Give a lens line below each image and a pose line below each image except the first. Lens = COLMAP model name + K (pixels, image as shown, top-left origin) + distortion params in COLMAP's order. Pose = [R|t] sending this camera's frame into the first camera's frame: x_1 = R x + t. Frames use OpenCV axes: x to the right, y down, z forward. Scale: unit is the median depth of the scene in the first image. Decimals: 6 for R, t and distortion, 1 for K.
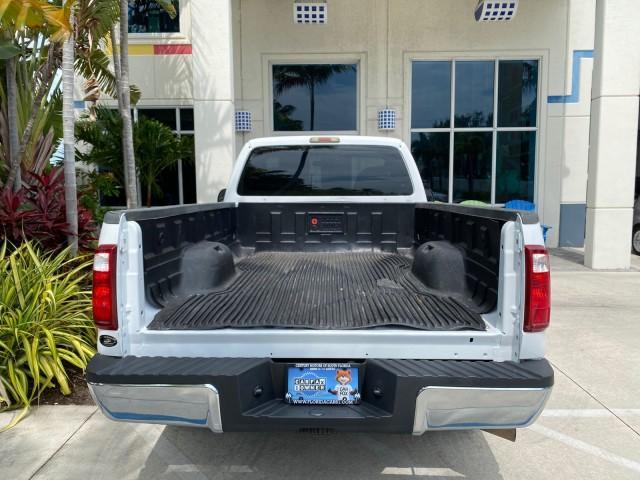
lens RADIAL K [[492.7, 0, 321.1], [0, 492.7, 235.8], [0, 0, 1]] dist [0.033432, -0.042868]
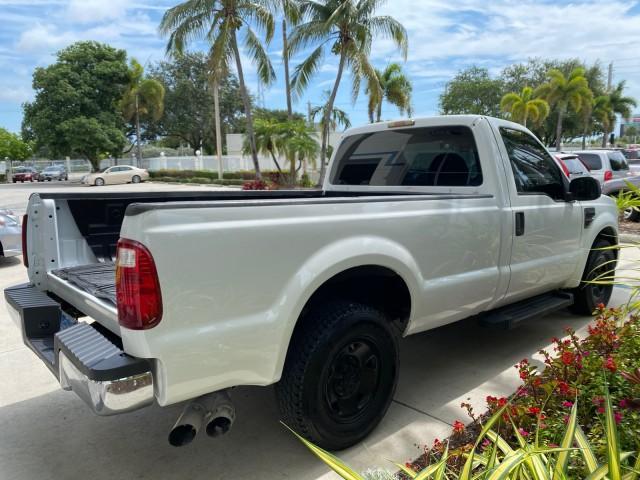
lens RADIAL K [[492.7, 0, 316.0], [0, 492.7, 238.4], [0, 0, 1]] dist [0.033432, -0.042868]
pose [[0.670094, 0.090494, -0.736740, 0.338342], [-0.069385, 0.995831, 0.059210, -0.017142], [0.739027, 0.011442, 0.673579, 0.163454]]
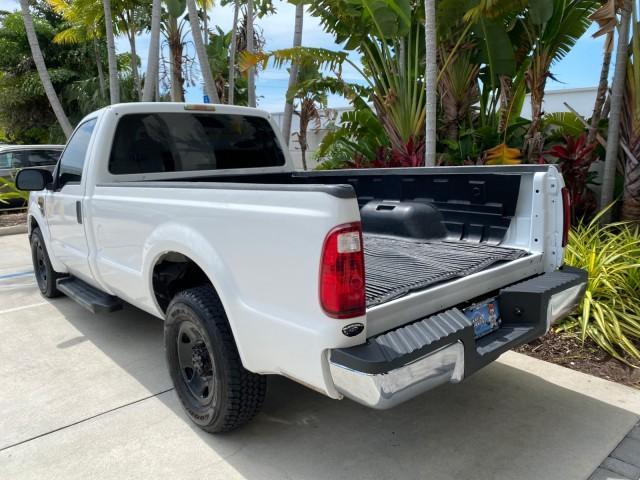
lens RADIAL K [[492.7, 0, 319.3], [0, 492.7, 239.9], [0, 0, 1]] dist [0.033432, -0.042868]
pose [[0.742647, -0.140181, 0.654847, -0.266190], [0.103387, 0.990122, 0.094705, -0.009777], [-0.661655, -0.002630, 0.749804, 0.096909]]
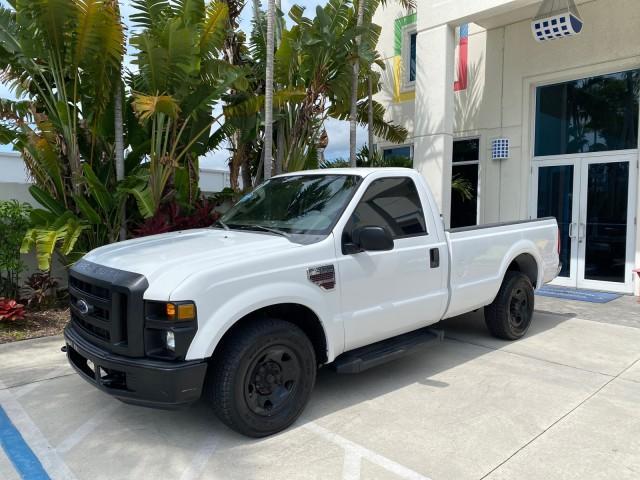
lens RADIAL K [[492.7, 0, 321.0], [0, 492.7, 238.7], [0, 0, 1]] dist [0.033432, -0.042868]
pose [[0.691693, 0.051608, -0.720346, 0.408595], [-0.088169, 0.996017, -0.013304, -0.014215], [0.716790, 0.072714, 0.693488, 0.101116]]
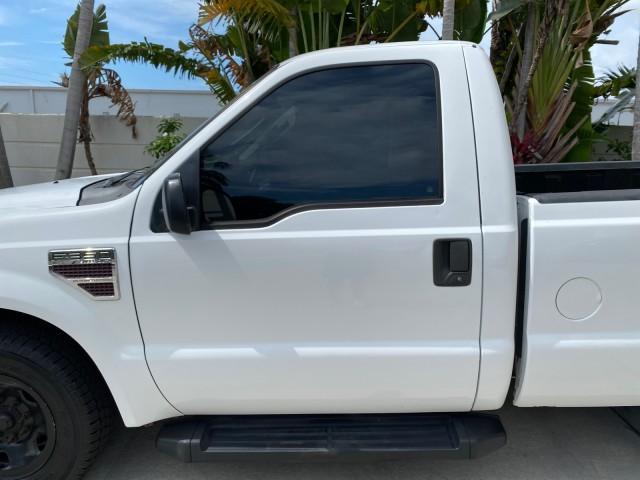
lens RADIAL K [[492.7, 0, 317.9], [0, 492.7, 235.5], [0, 0, 1]] dist [0.033432, -0.042868]
pose [[0.000951, 0.185398, -0.982663, 0.314999], [-0.120692, 0.975502, 0.183930, -0.057618], [0.992690, 0.118425, 0.023304, 0.513837]]
